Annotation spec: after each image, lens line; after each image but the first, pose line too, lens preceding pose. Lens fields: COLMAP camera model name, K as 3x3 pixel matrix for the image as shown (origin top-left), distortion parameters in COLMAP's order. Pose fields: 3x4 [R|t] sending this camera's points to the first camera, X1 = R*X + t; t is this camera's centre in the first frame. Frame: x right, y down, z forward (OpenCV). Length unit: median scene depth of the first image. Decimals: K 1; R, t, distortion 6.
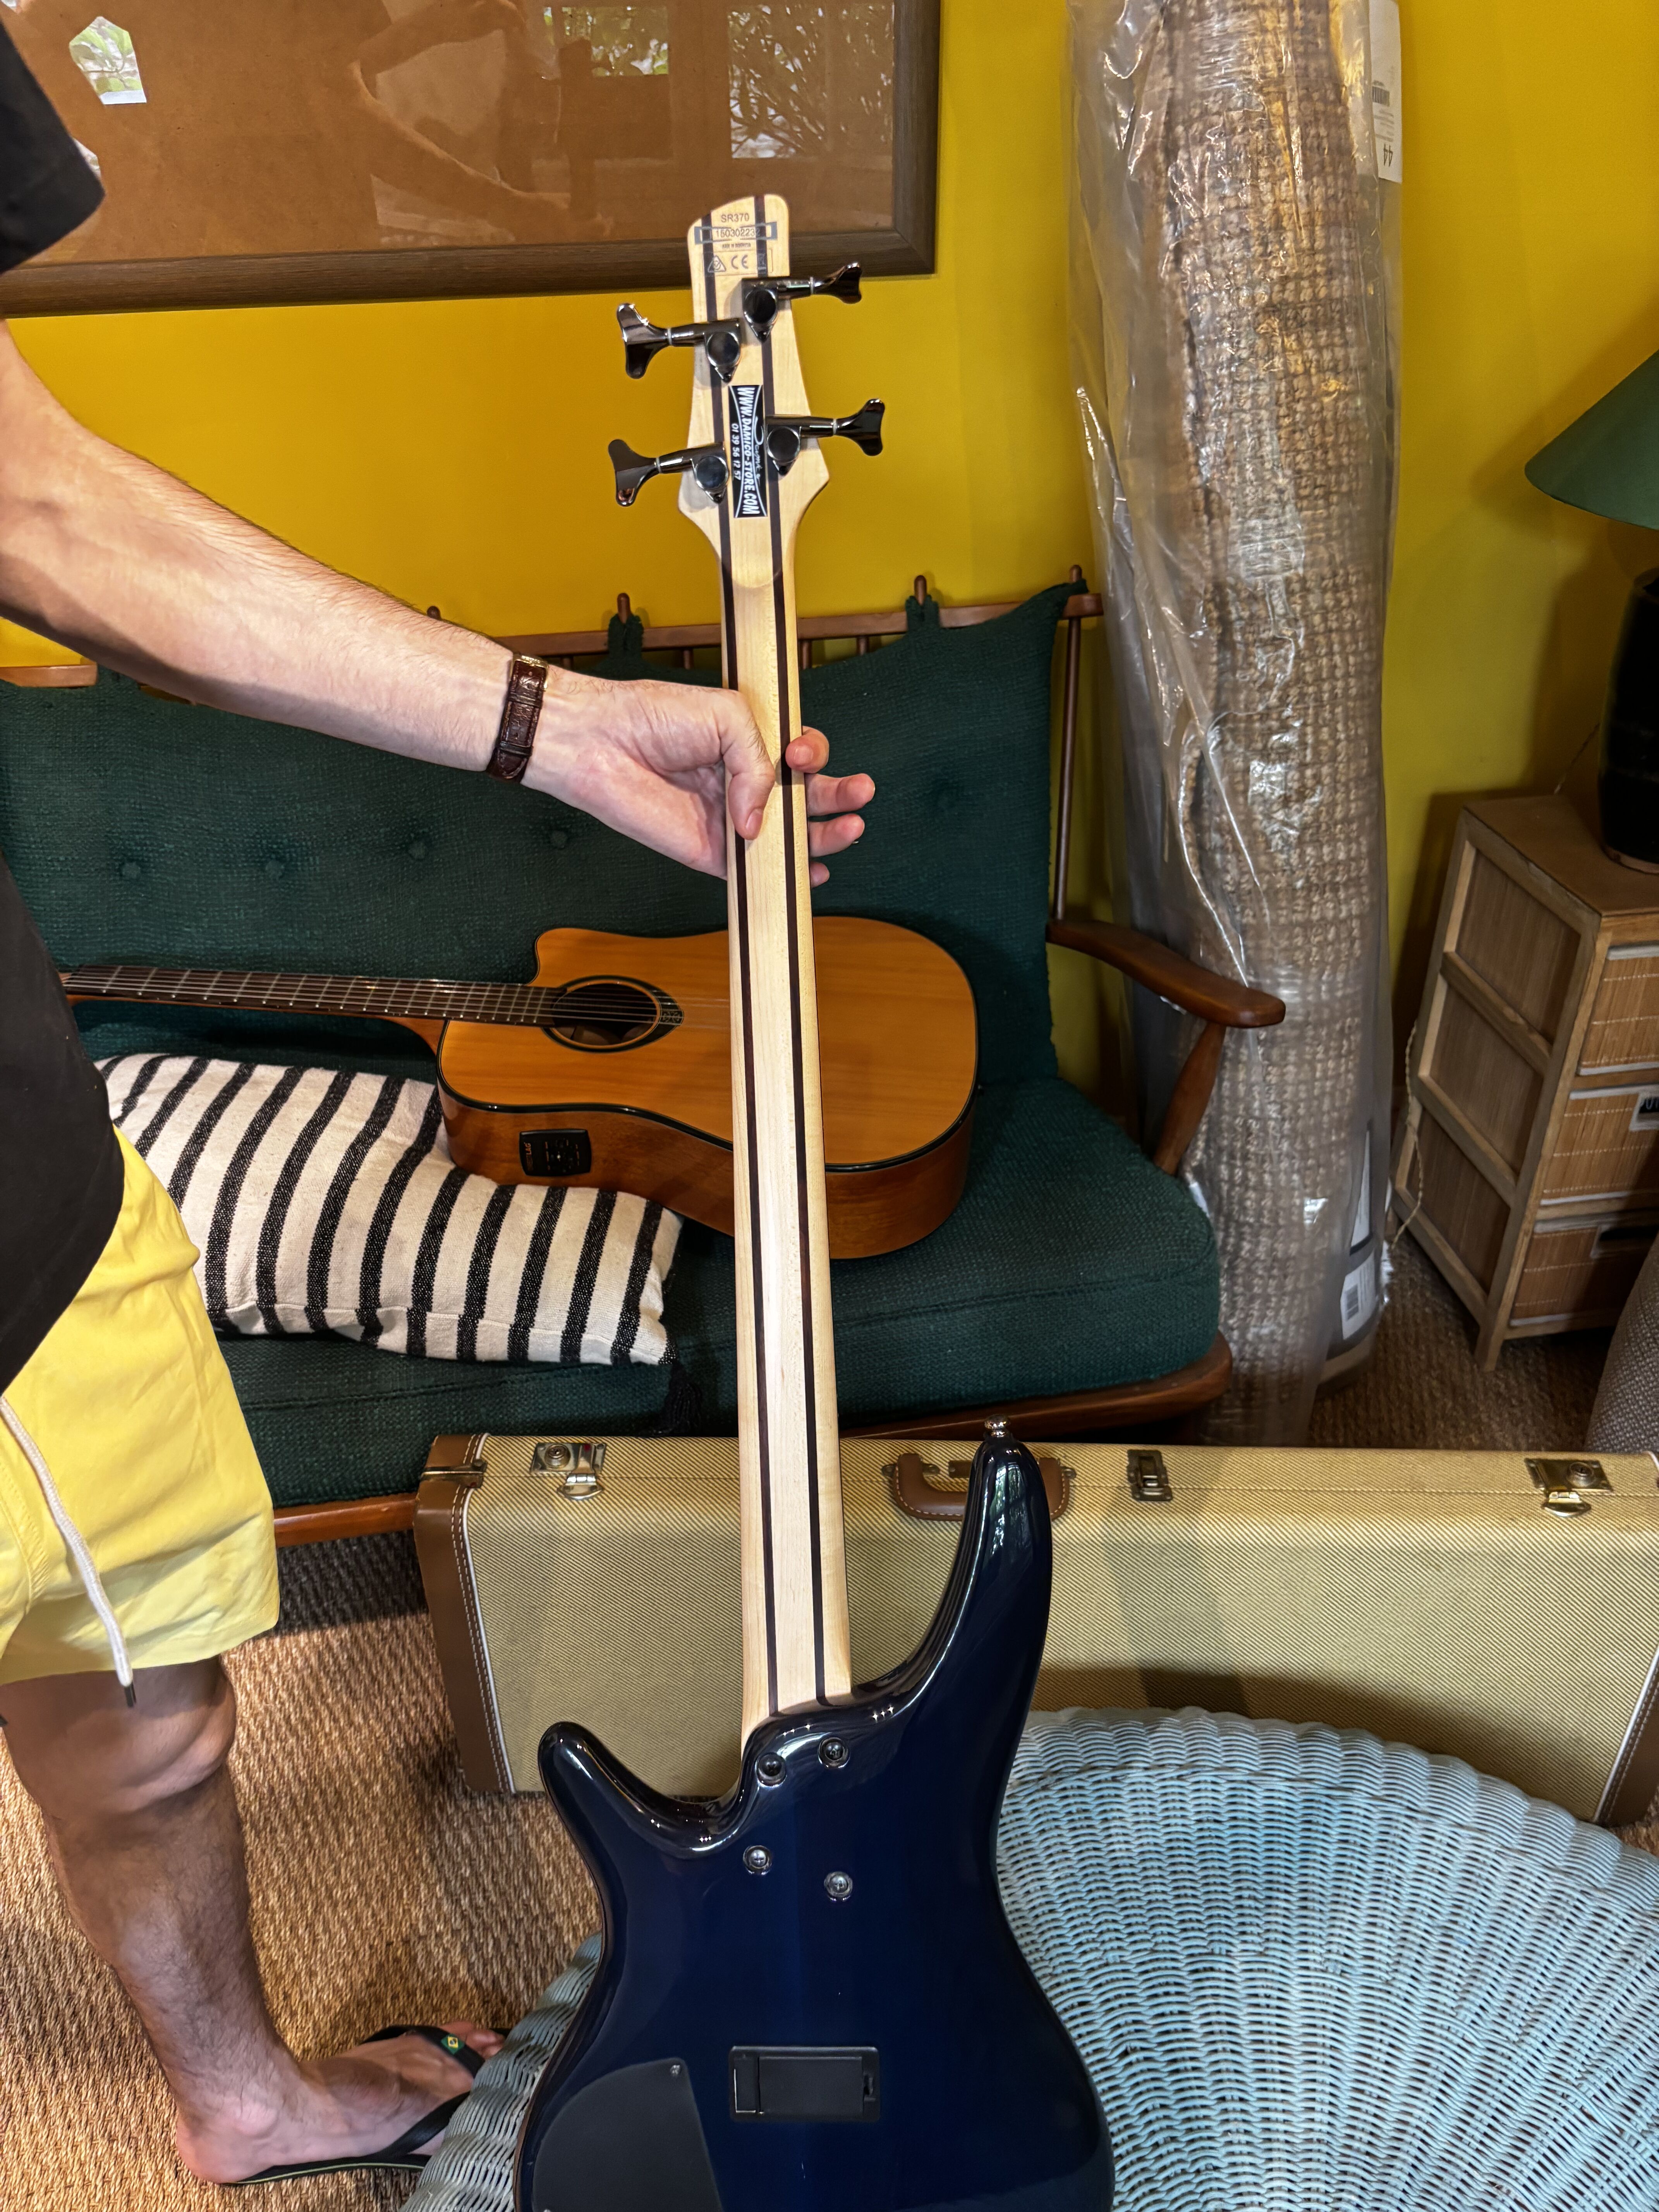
lens RADIAL K [[1685.8, 0, 808.3], [0, 1685.8, 1090.6], [0, 0, 1]] dist [0.033472, -0.054712]
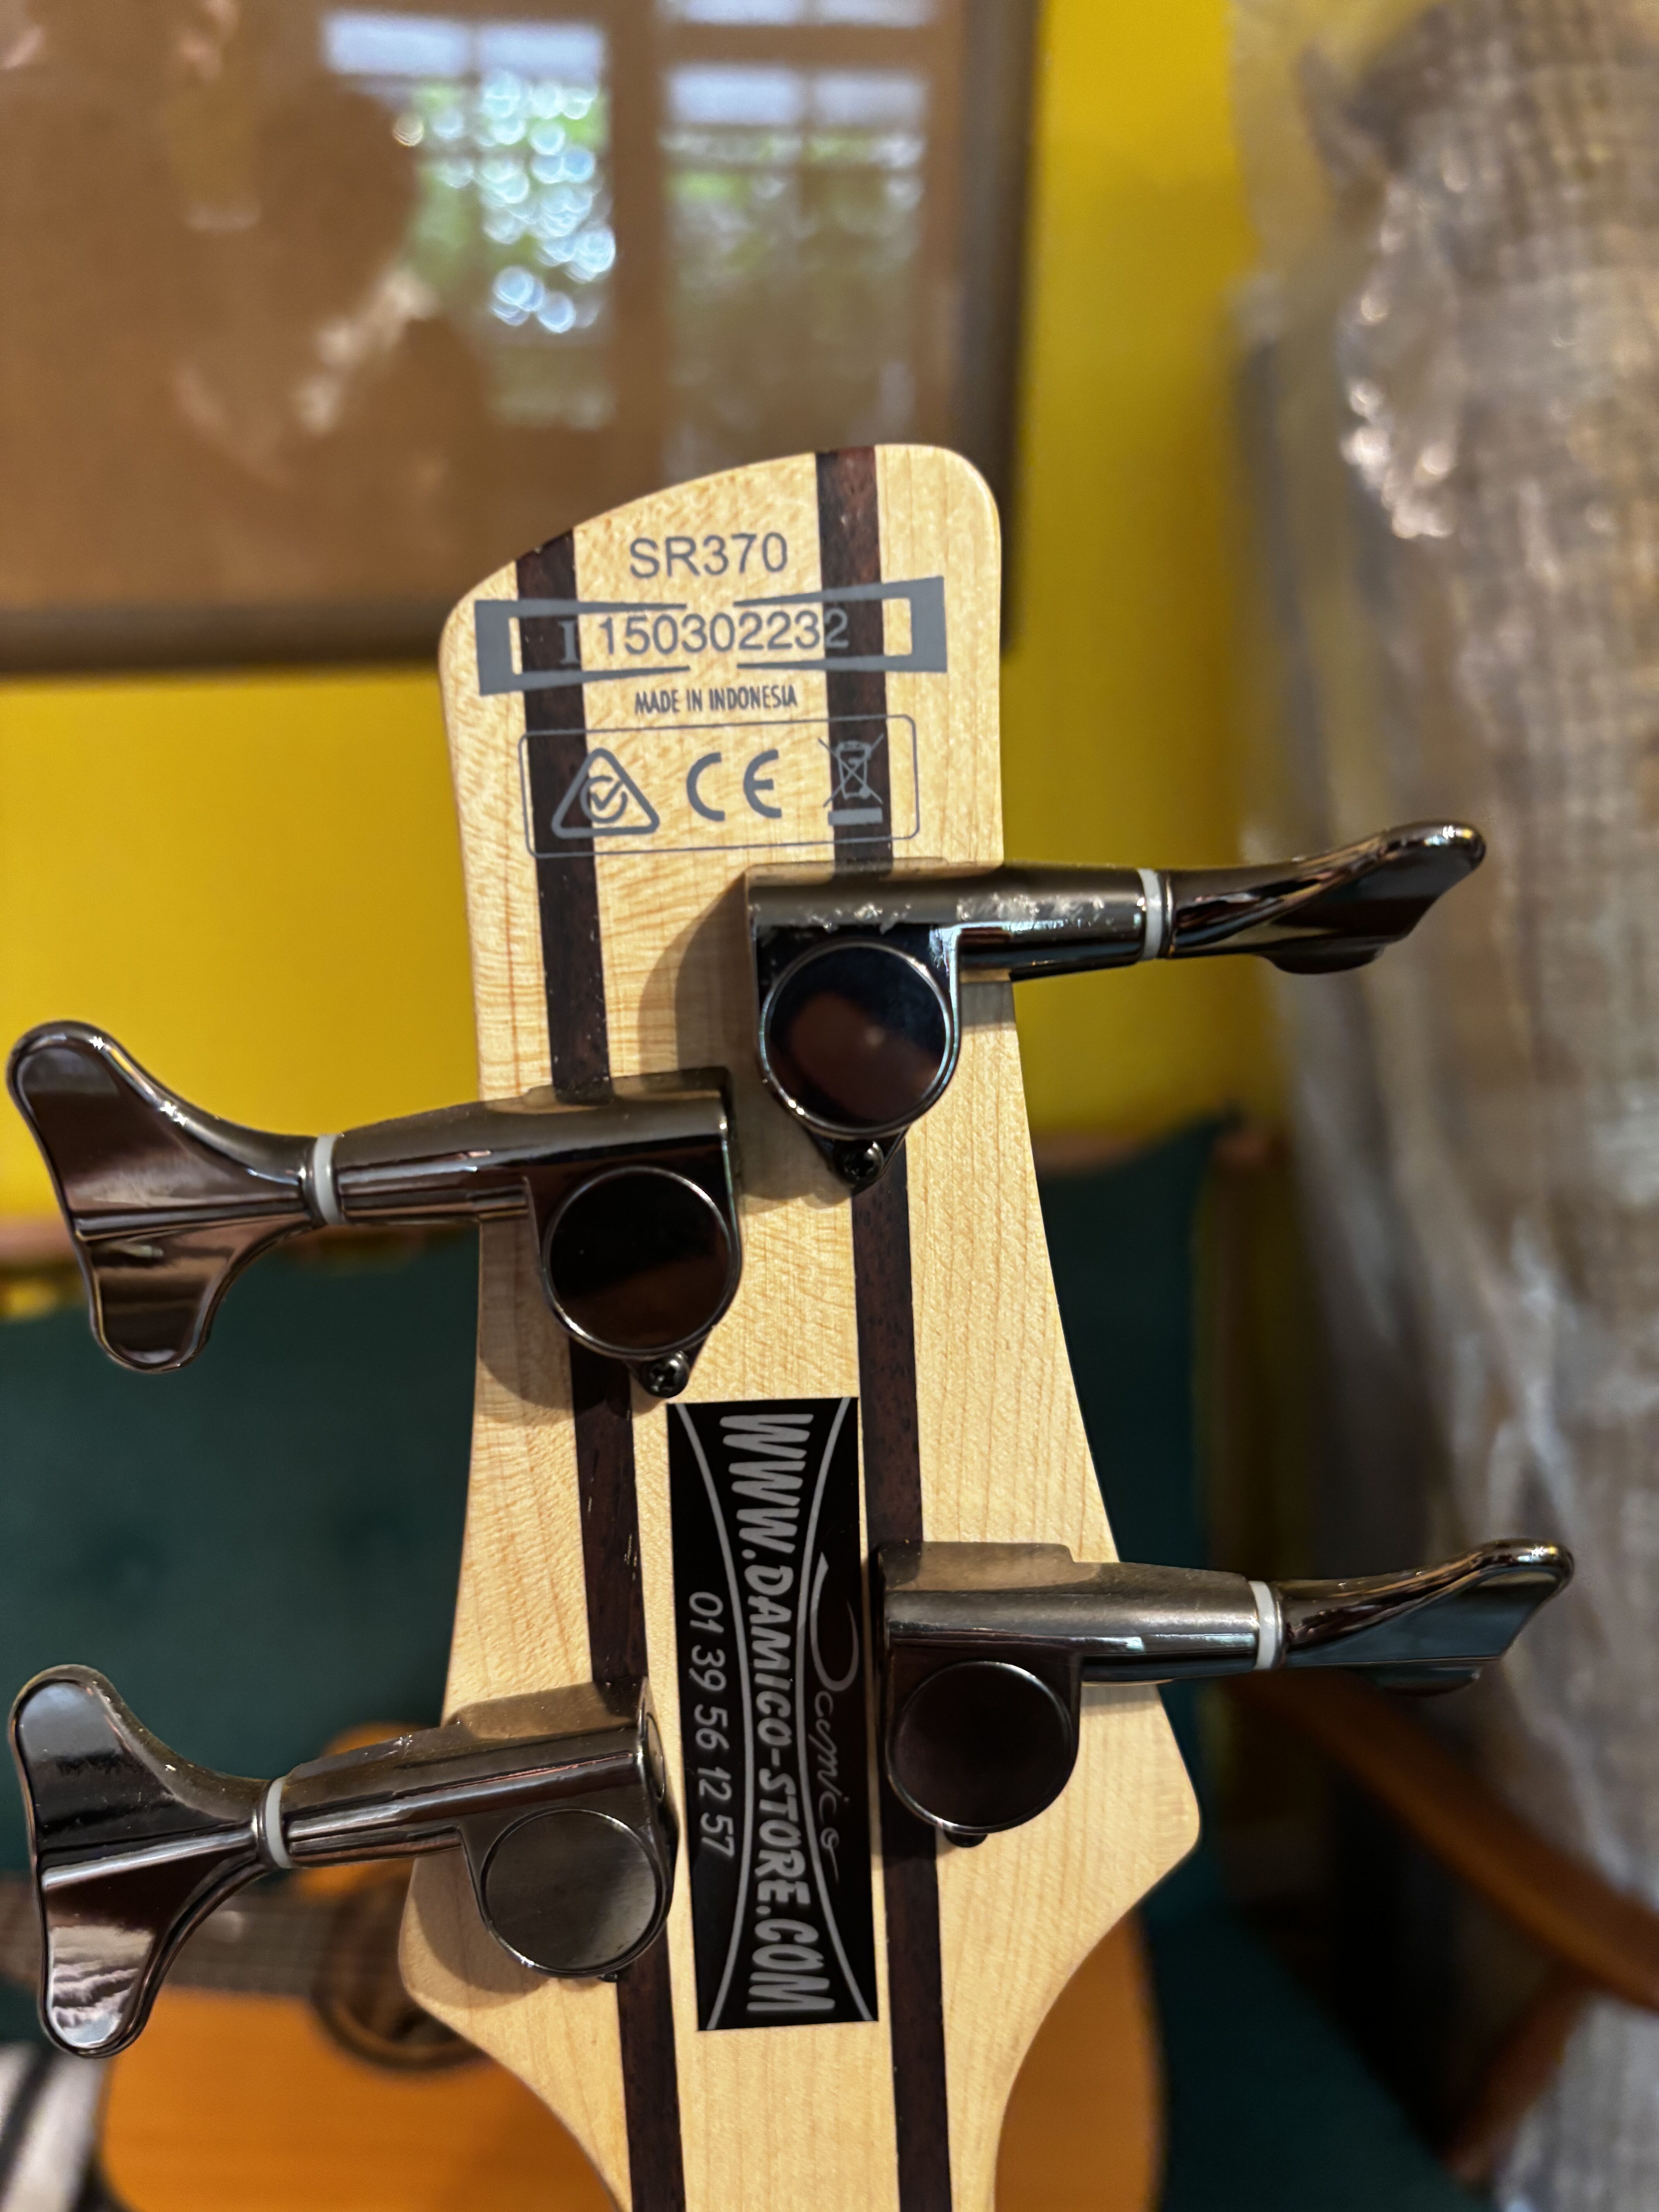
lens RADIAL K [[1685.8, 0, 828.3], [0, 1685.8, 1114.6], [0, 0, 1]] dist [0.033472, -0.054712]
pose [[0.998952, -0.006532, 0.045292, -0.038525], [0.013785, 0.986738, -0.161736, -0.423340], [-0.043635, 0.162191, 0.985794, 0.823716]]
